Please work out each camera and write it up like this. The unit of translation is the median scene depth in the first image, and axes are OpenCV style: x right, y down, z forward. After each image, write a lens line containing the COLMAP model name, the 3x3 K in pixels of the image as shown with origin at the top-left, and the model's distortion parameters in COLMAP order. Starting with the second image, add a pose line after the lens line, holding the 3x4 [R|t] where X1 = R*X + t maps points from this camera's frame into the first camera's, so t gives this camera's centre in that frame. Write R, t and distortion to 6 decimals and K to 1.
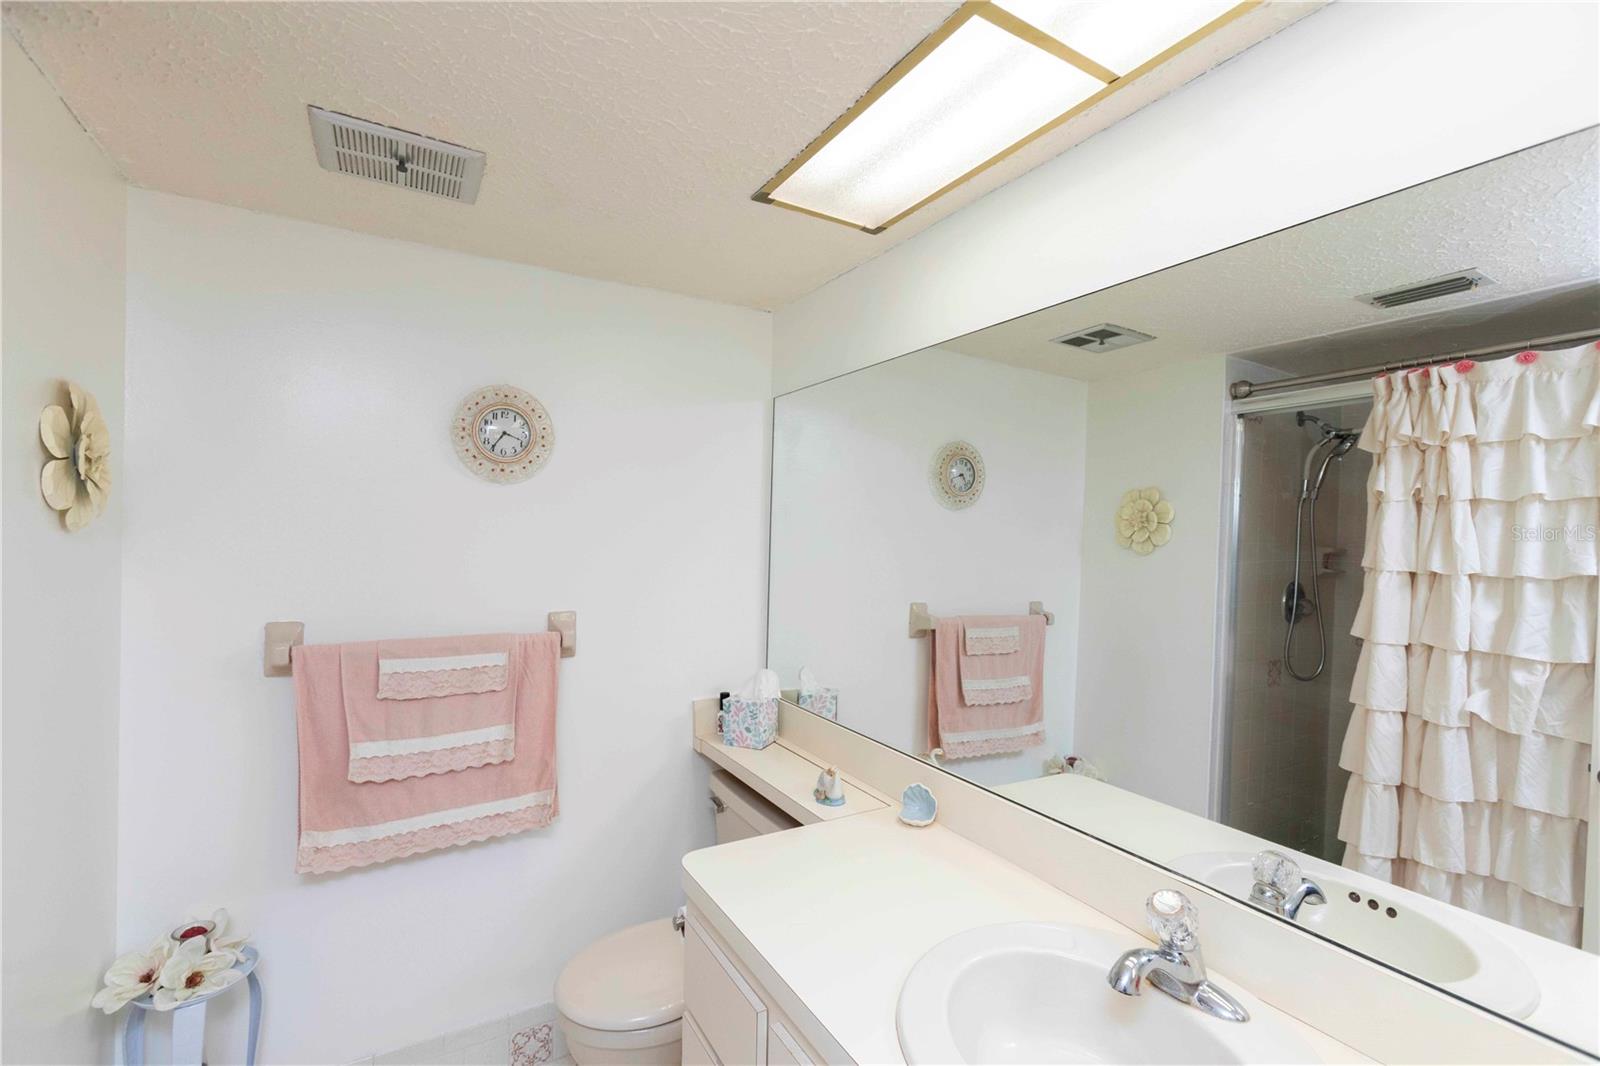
lens RADIAL K [[715.1, 0, 803.1], [0, 715.1, 531.3], [0, 0, 1]] dist [-0.000833, 0.008008]
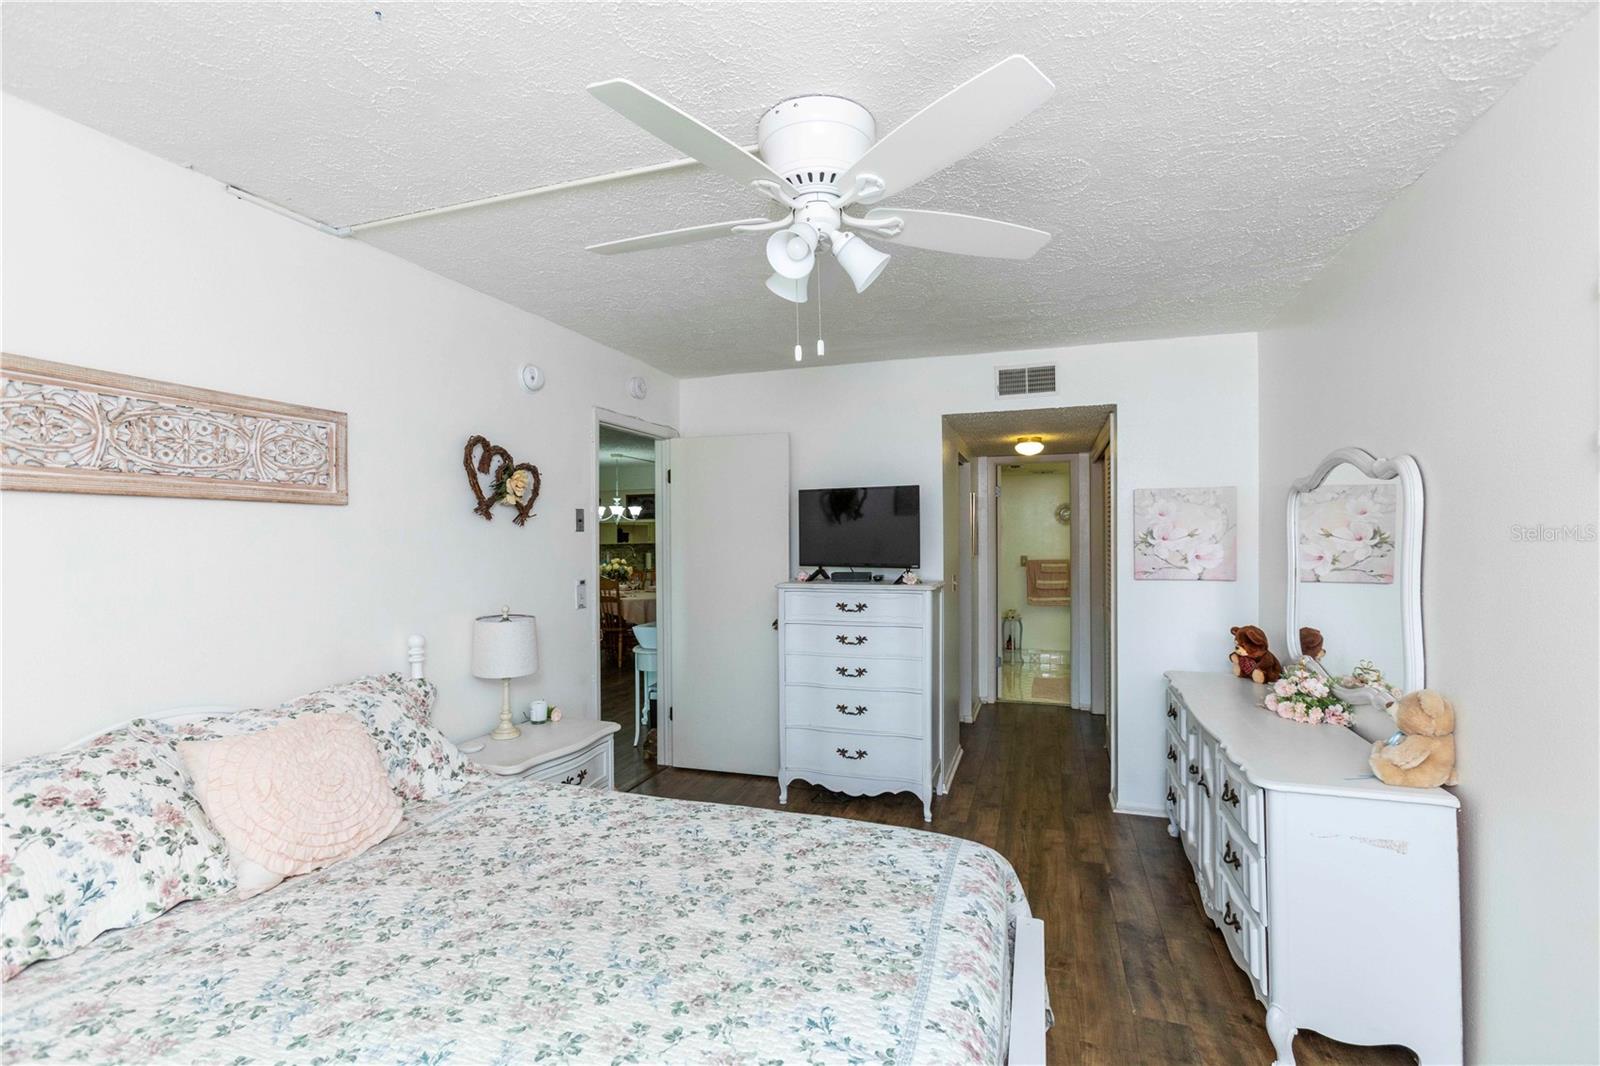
lens RADIAL K [[715.1, 0, 797.5], [0, 715.1, 530.4], [0, 0, 1]] dist [-0.000833, 0.008008]
pose [[0.658223, -0.013898, -0.752695, 2.016815], [0.012510, 0.999893, -0.007523, -0.032602], [0.752719, -0.004464, 0.658326, -3.511520]]
